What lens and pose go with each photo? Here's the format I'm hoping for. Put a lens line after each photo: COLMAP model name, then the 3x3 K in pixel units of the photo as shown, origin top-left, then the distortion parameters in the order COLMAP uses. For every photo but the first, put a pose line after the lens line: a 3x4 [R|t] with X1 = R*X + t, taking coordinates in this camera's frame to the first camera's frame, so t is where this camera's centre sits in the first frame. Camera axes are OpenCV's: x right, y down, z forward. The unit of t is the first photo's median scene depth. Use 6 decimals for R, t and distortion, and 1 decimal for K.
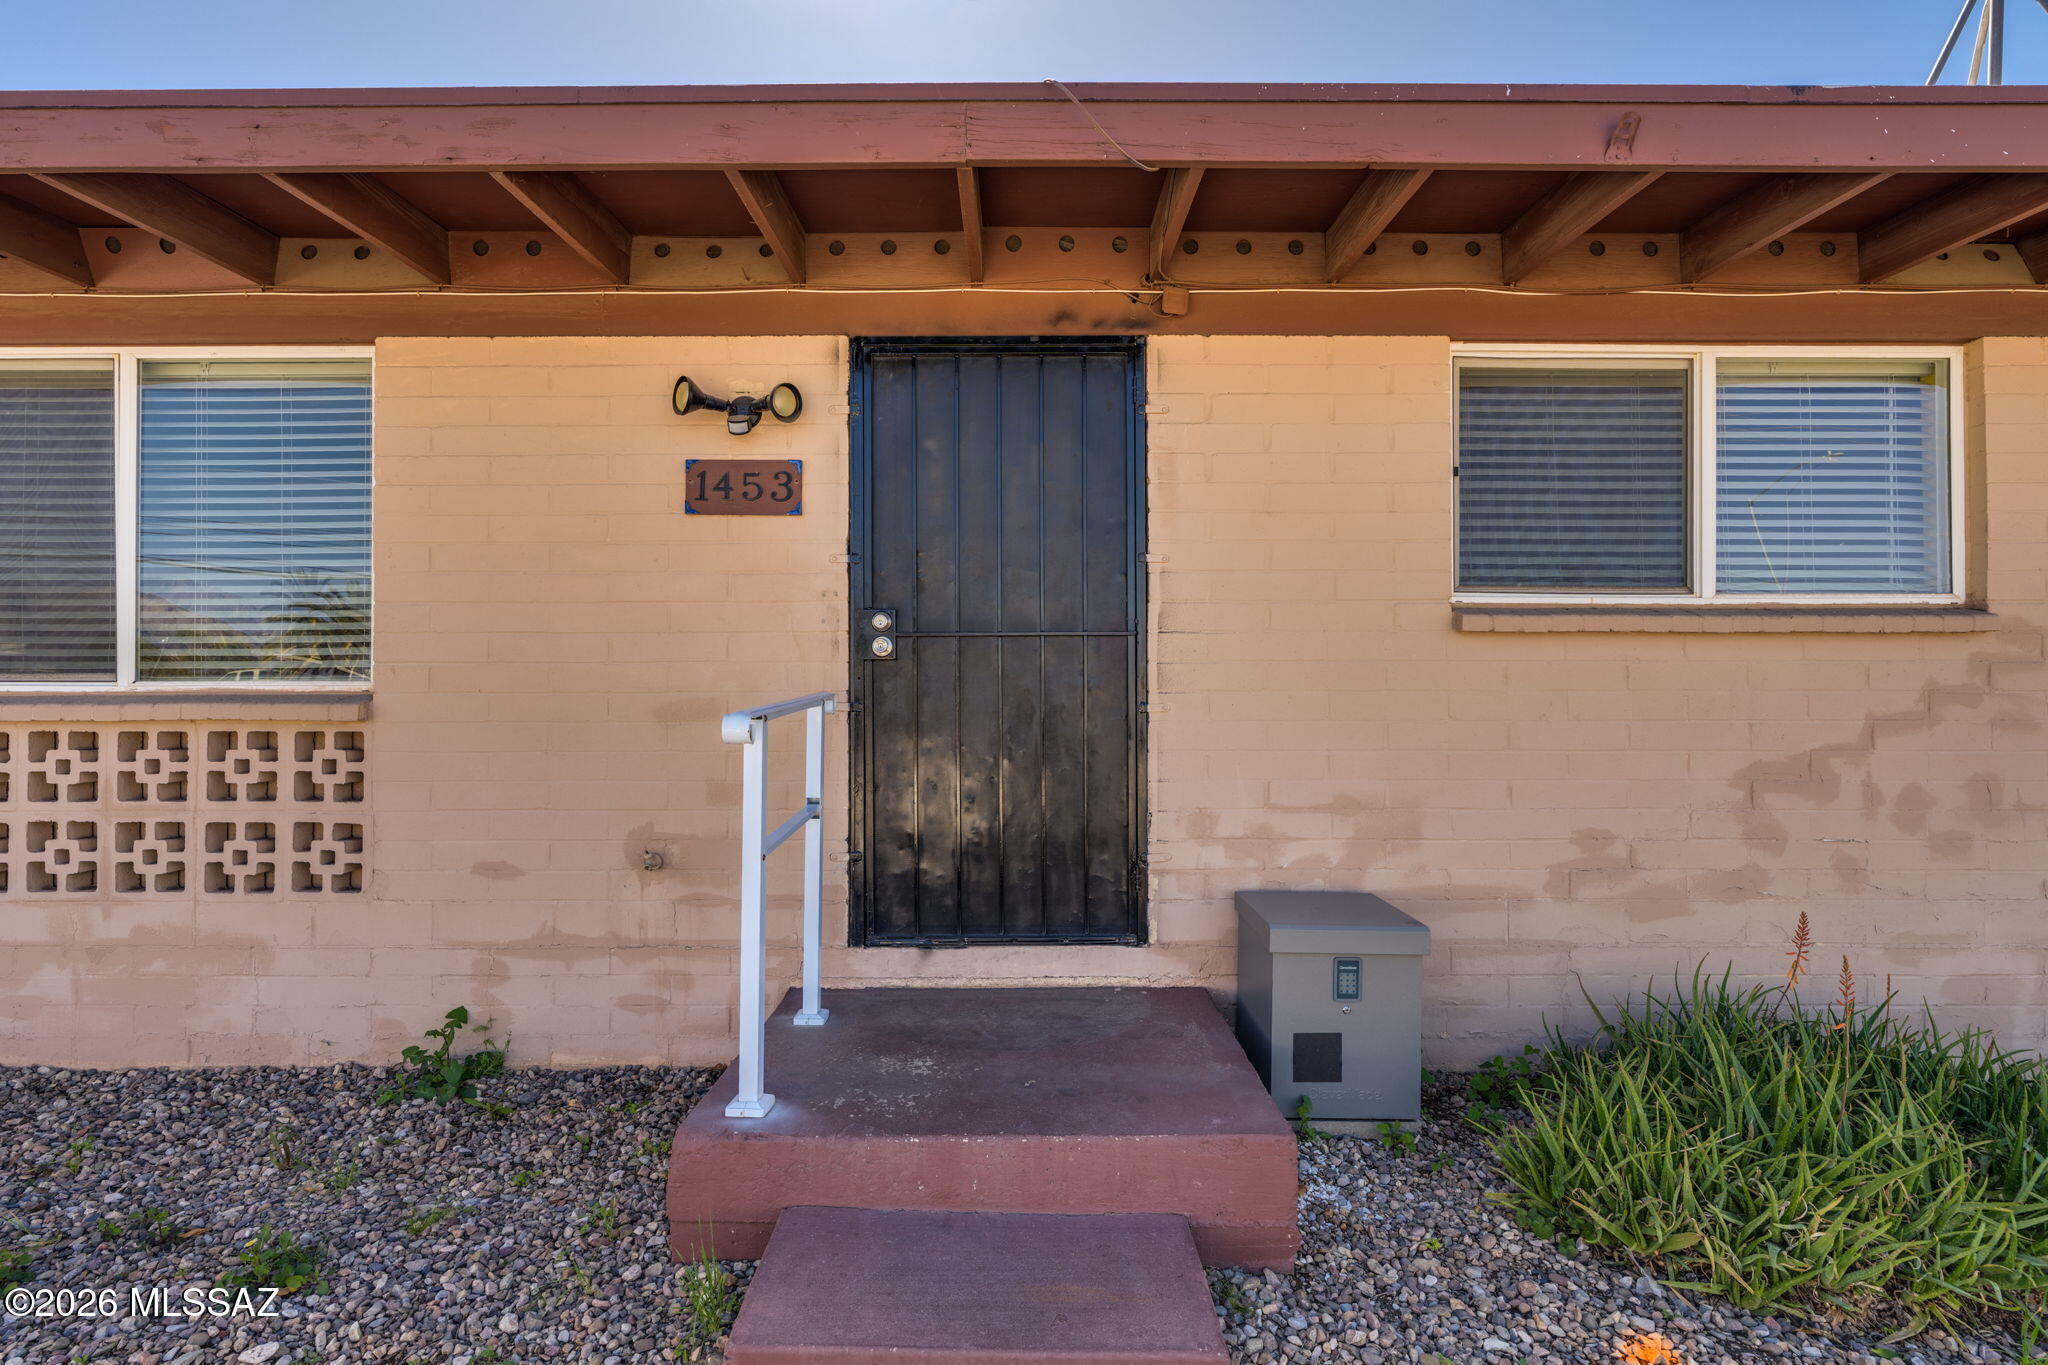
lens RADIAL K [[974.0, 0, 1024.9], [0, 974.0, 668.0], [0, 0, 1]] dist [-0.001941, 0.001100]
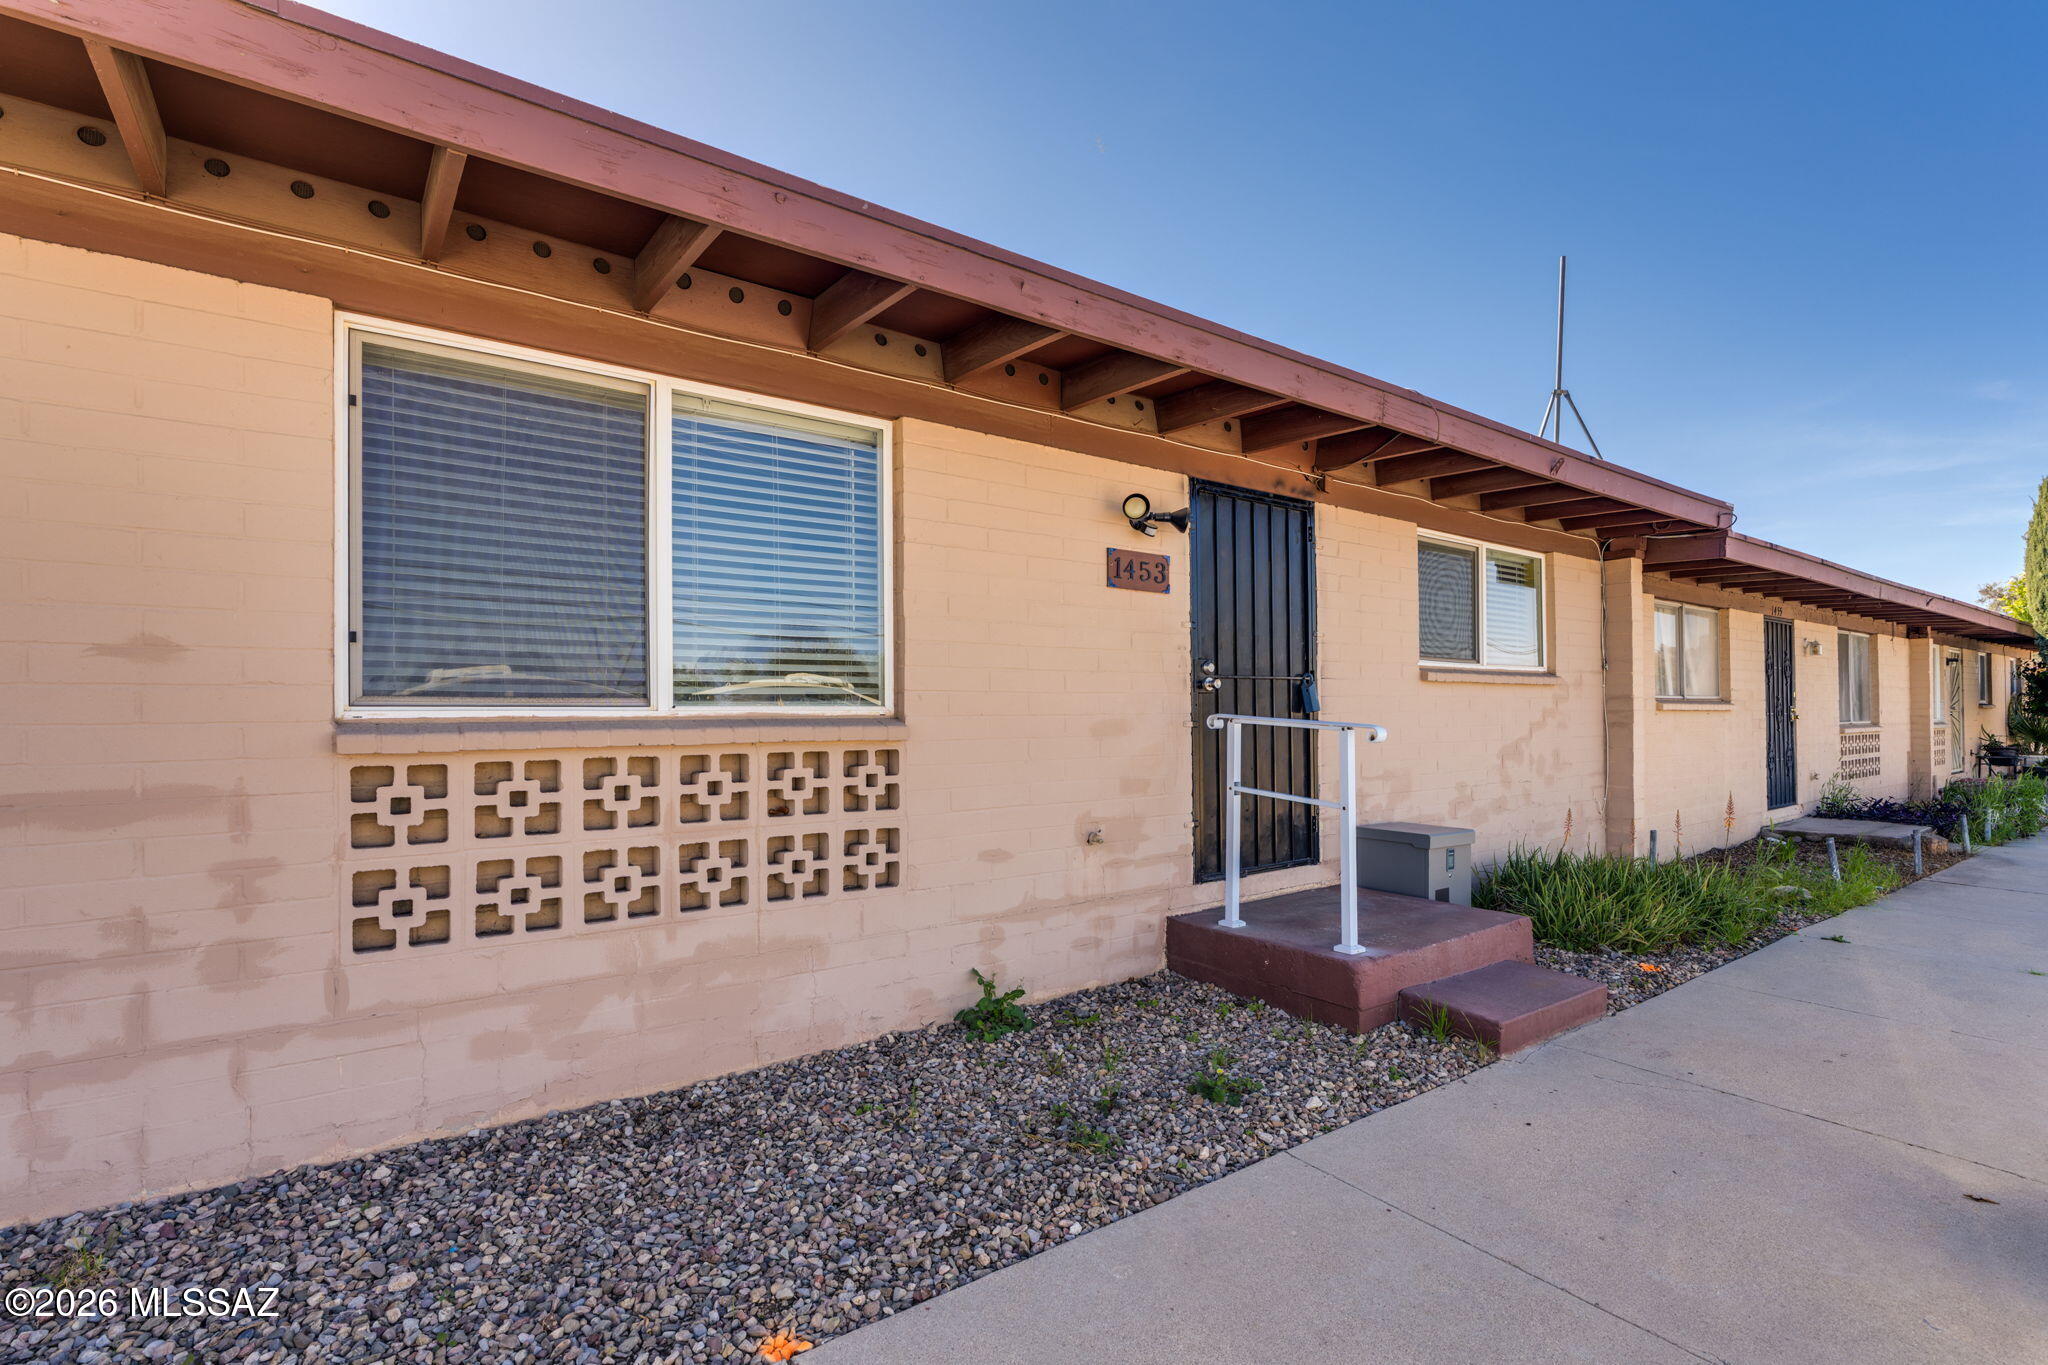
lens RADIAL K [[924.9, 0, 1009.6], [0, 924.9, 686.7], [0, 0, 1]] dist [-0.005527, 0.001328]
pose [[0.811960, 0.013045, 0.583567, -1.226870], [-0.008338, 0.999907, -0.010750, 0.000172], [-0.583653, 0.003863, 0.811994, 0.010508]]
